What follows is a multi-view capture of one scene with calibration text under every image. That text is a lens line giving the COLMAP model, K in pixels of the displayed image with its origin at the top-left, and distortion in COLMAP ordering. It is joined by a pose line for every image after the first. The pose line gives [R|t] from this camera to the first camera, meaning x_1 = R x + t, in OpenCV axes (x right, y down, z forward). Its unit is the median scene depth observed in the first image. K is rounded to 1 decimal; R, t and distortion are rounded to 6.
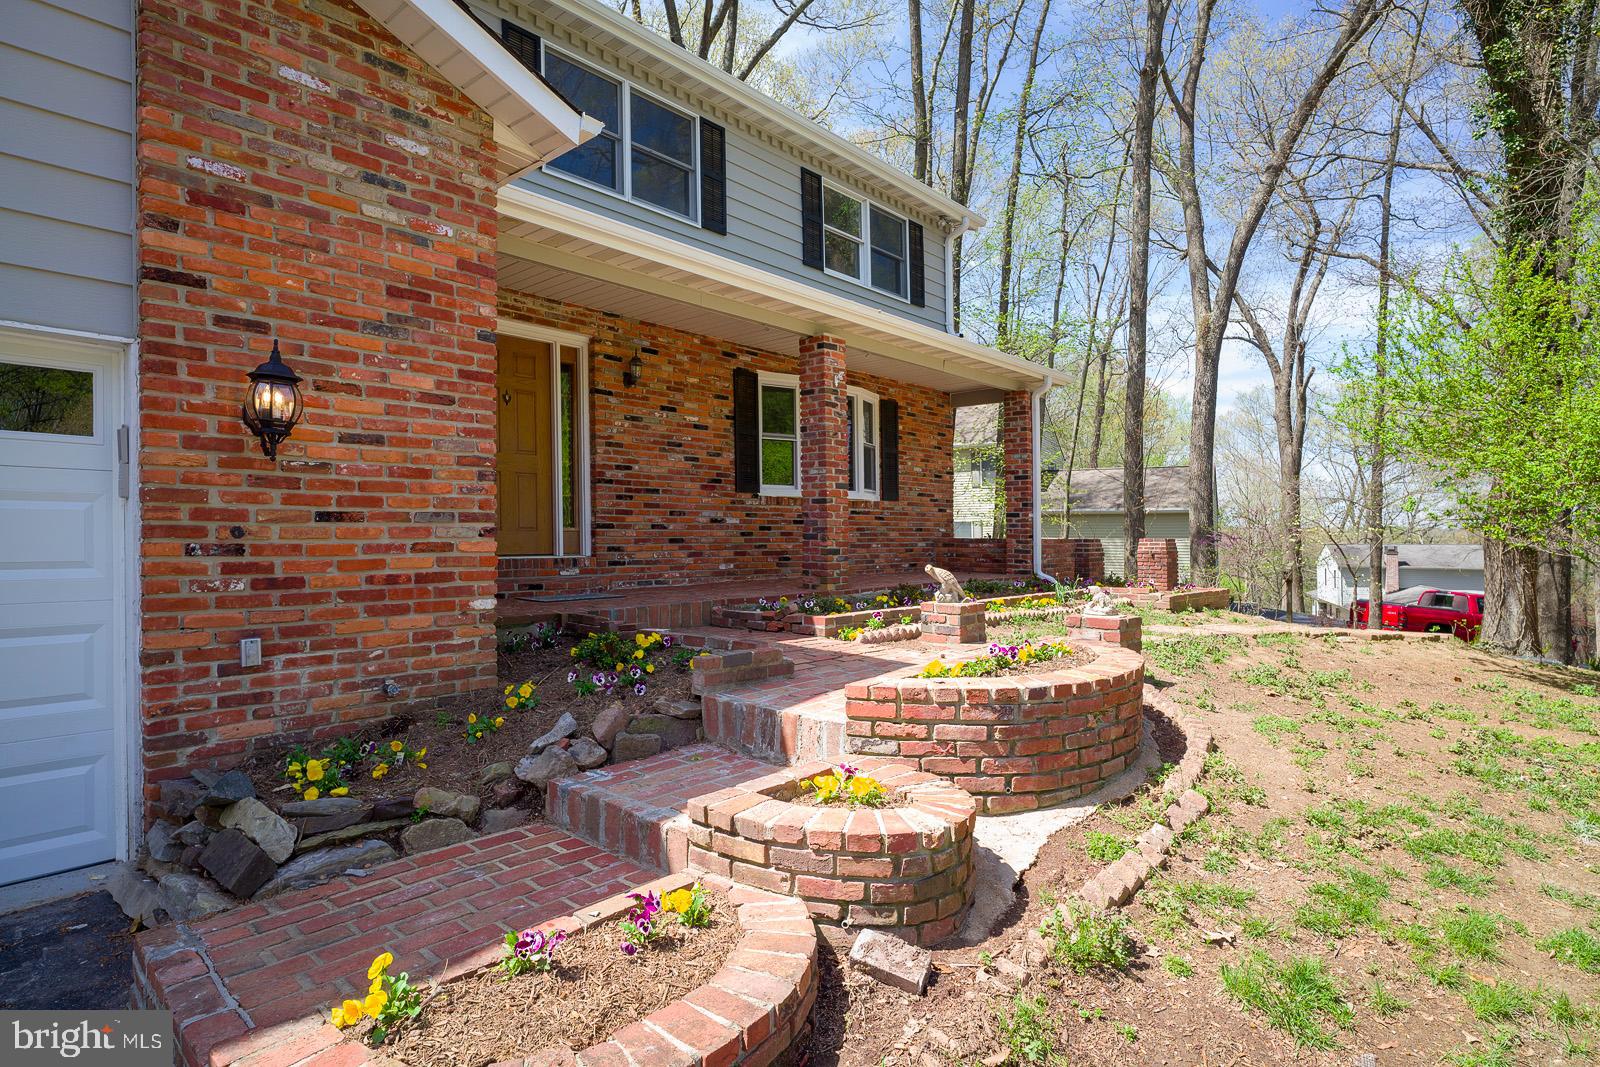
lens RADIAL K [[828.5, 0, 795.5], [0, 828.5, 555.2], [0, 0, 1]] dist [-0.003801, 0.002278]
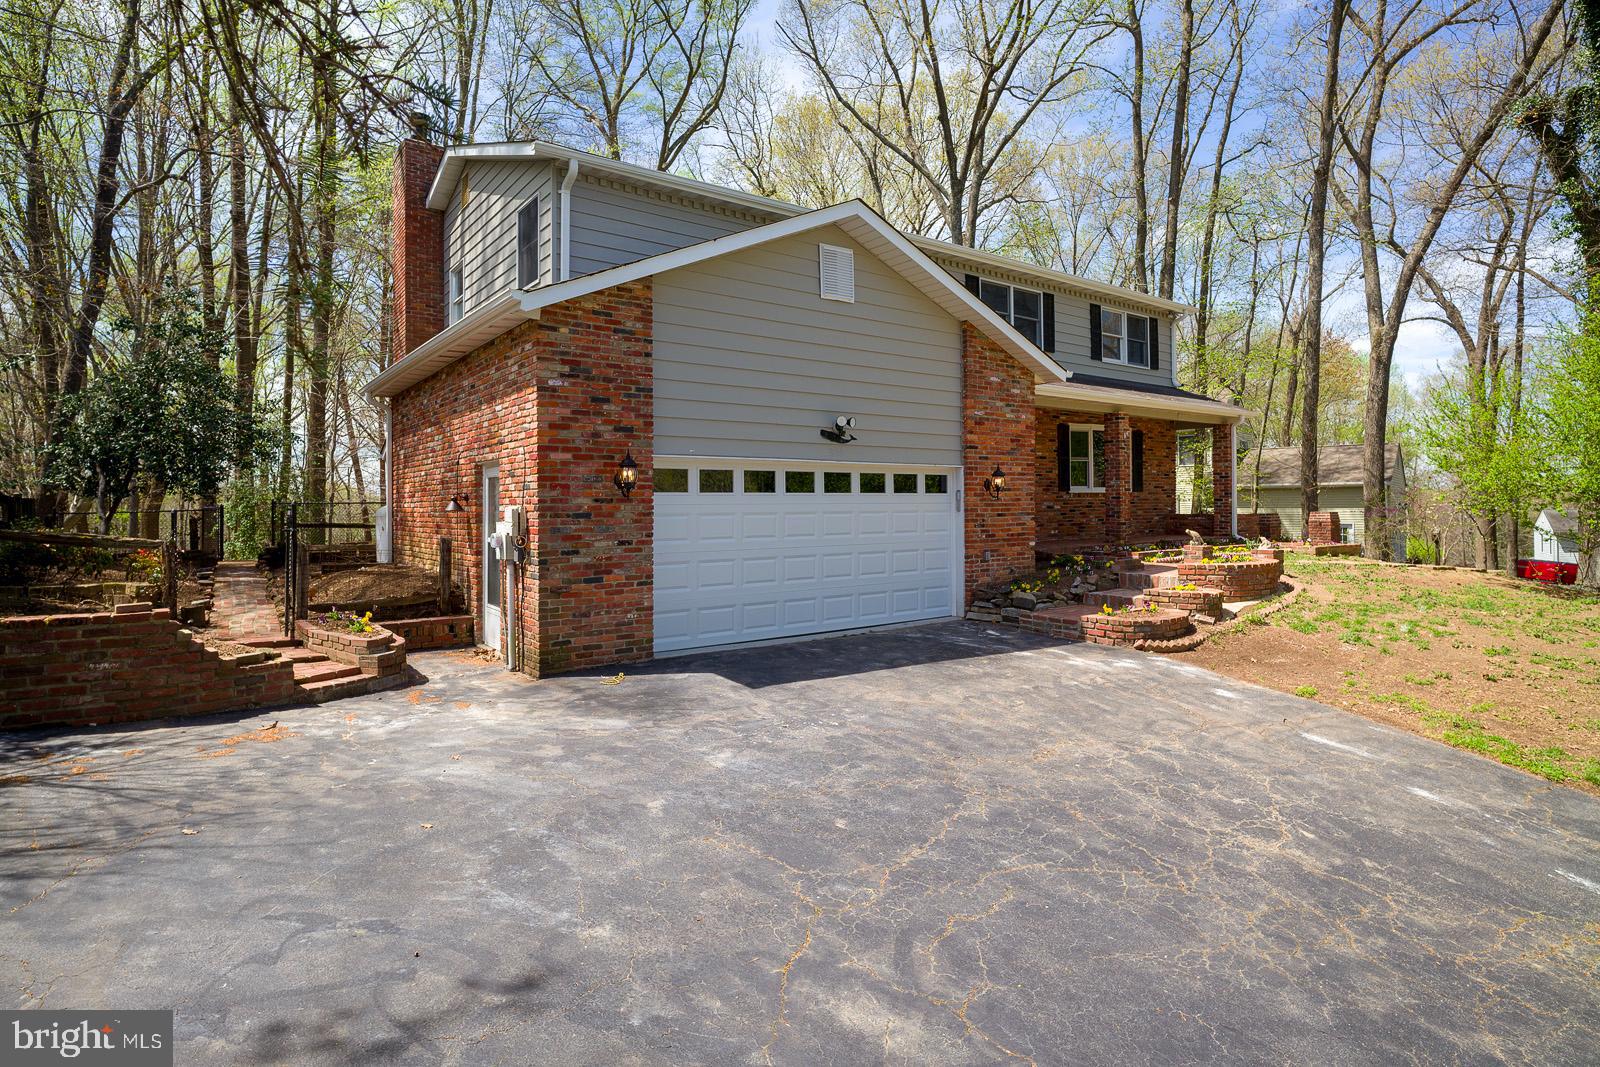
lens RADIAL K [[828.5, 0, 804.1], [0, 828.5, 541.0], [0, 0, 1]] dist [-0.003801, 0.002278]
pose [[0.982456, -0.004082, -0.186451, -0.331676], [0.007729, 0.999793, 0.018836, -0.005480], [0.186335, -0.019947, 0.982284, -1.061988]]
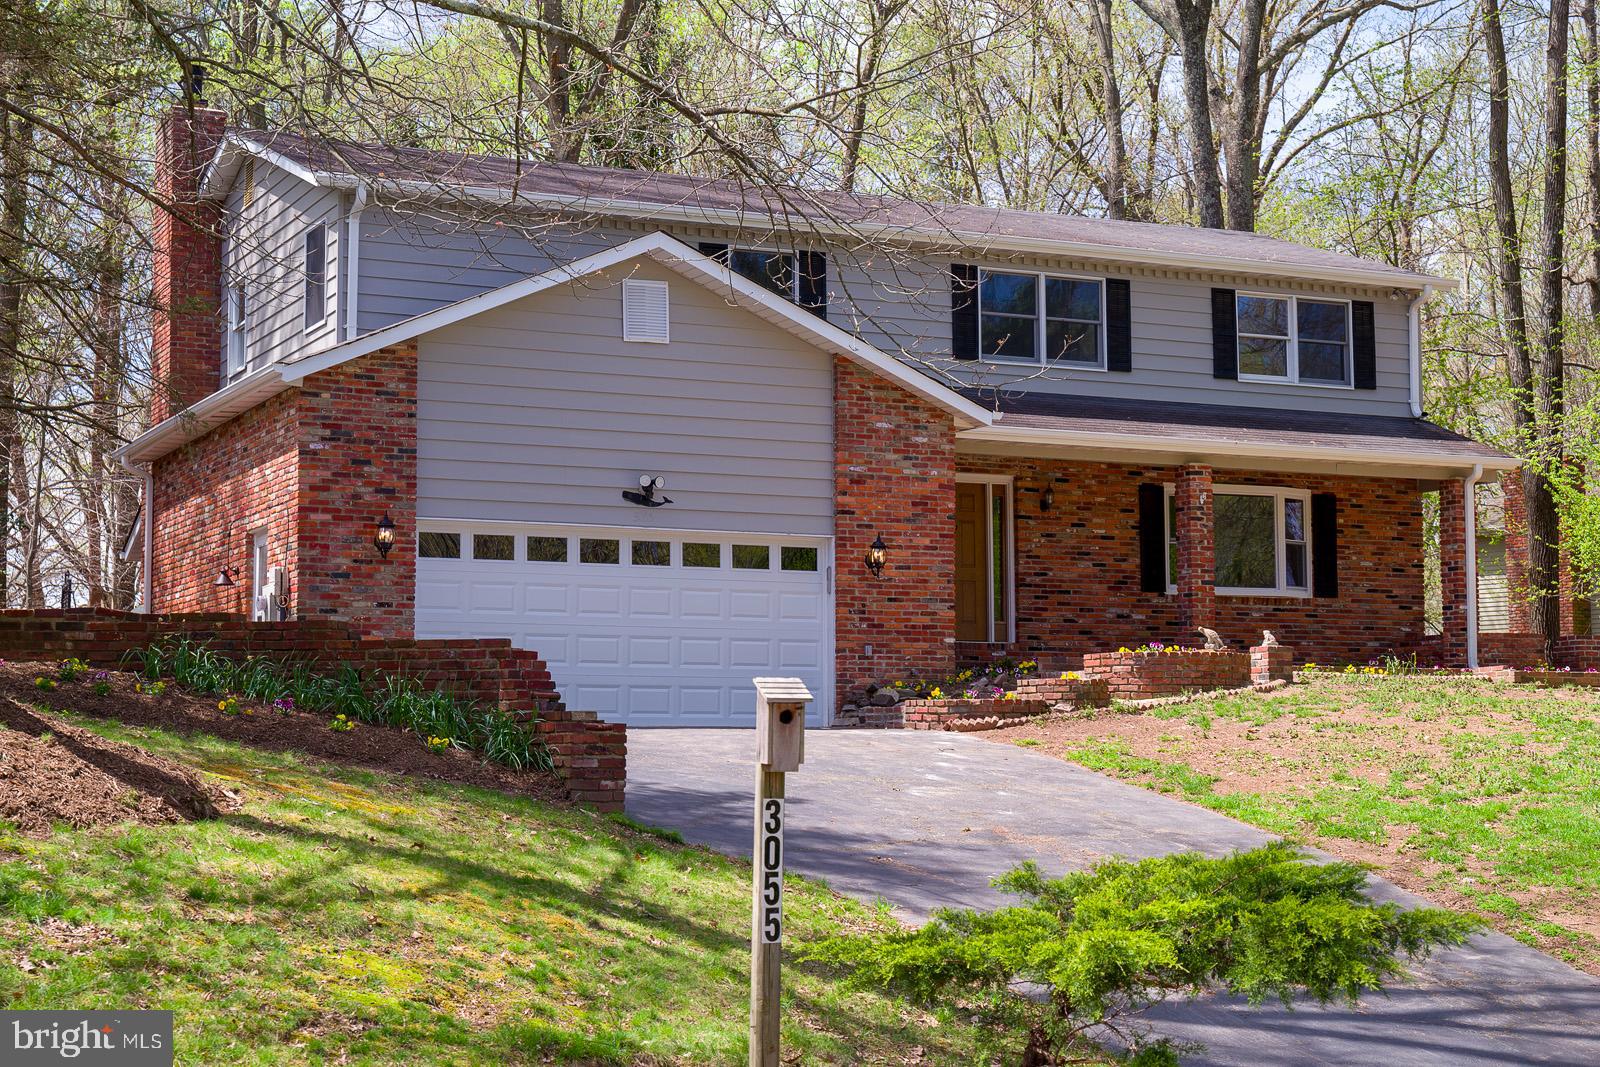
lens RADIAL K [[2592.9, 0, 820.4], [0, 2592.9, 790.9], [0, 0, 1]] dist [0.021160, 0.000000]
pose [[0.932339, -0.006339, -0.361529, 0.943734], [-0.000326, 0.999831, -0.018371, 0.309717], [0.361584, 0.017246, 0.932180, -2.919673]]
